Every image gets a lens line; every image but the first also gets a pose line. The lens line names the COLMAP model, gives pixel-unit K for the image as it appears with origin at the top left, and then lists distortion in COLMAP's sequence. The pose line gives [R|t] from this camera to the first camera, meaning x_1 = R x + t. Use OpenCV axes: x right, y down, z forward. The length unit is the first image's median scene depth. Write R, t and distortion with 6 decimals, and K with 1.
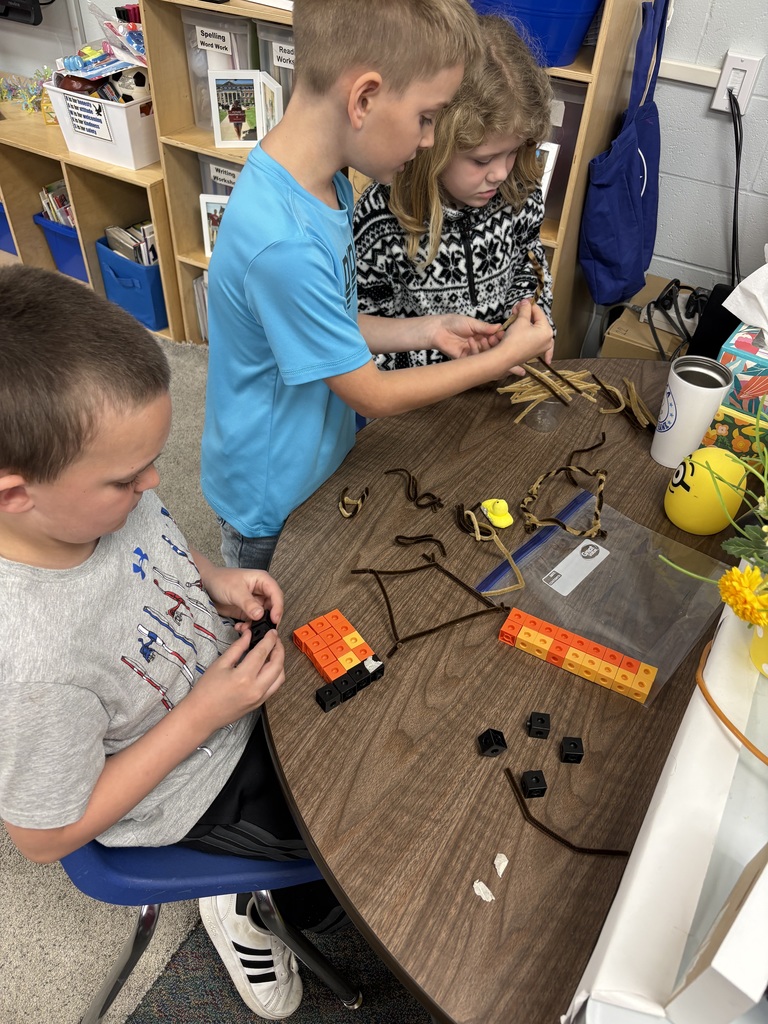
lens RADIAL K [[763.5, 0, 384.0], [0, 763.5, 512.0], [0, 0, 1]] dist [0.043401, -0.055931]
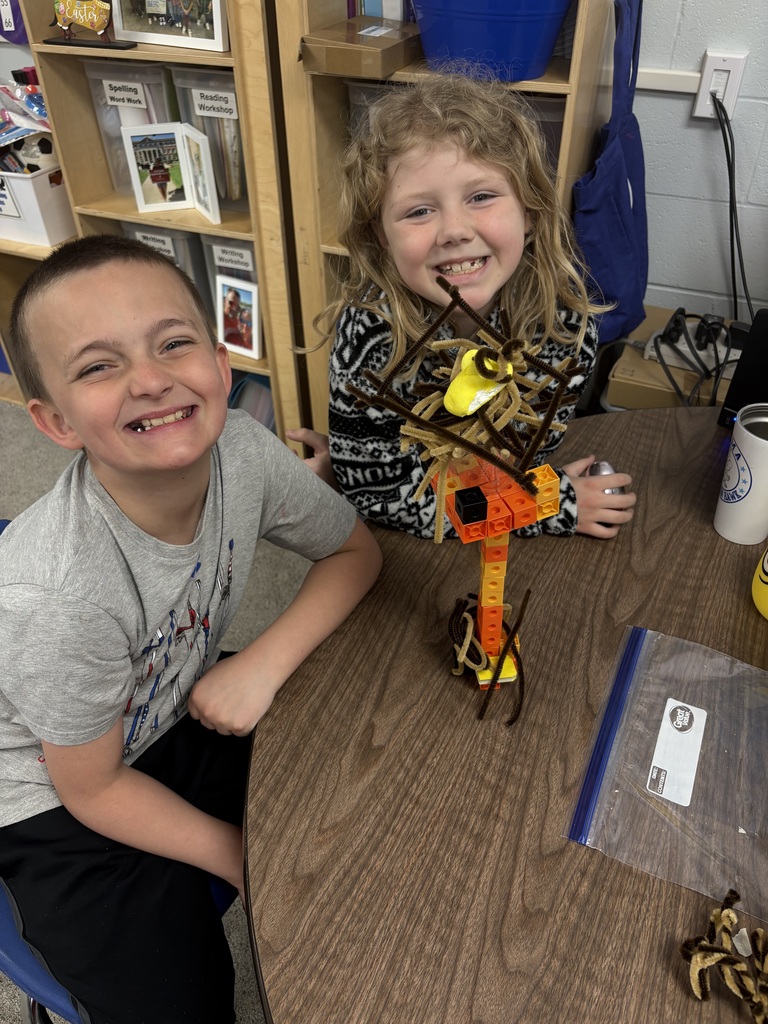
lens RADIAL K [[763.5, 0, 384.0], [0, 763.5, 512.0], [0, 0, 1]] dist [0.043401, -0.055931]
pose [[0.992983, -0.110495, 0.042129, -0.017249], [0.112803, 0.991980, -0.057023, -0.056996], [-0.035491, 0.061375, 0.997484, 0.144240]]
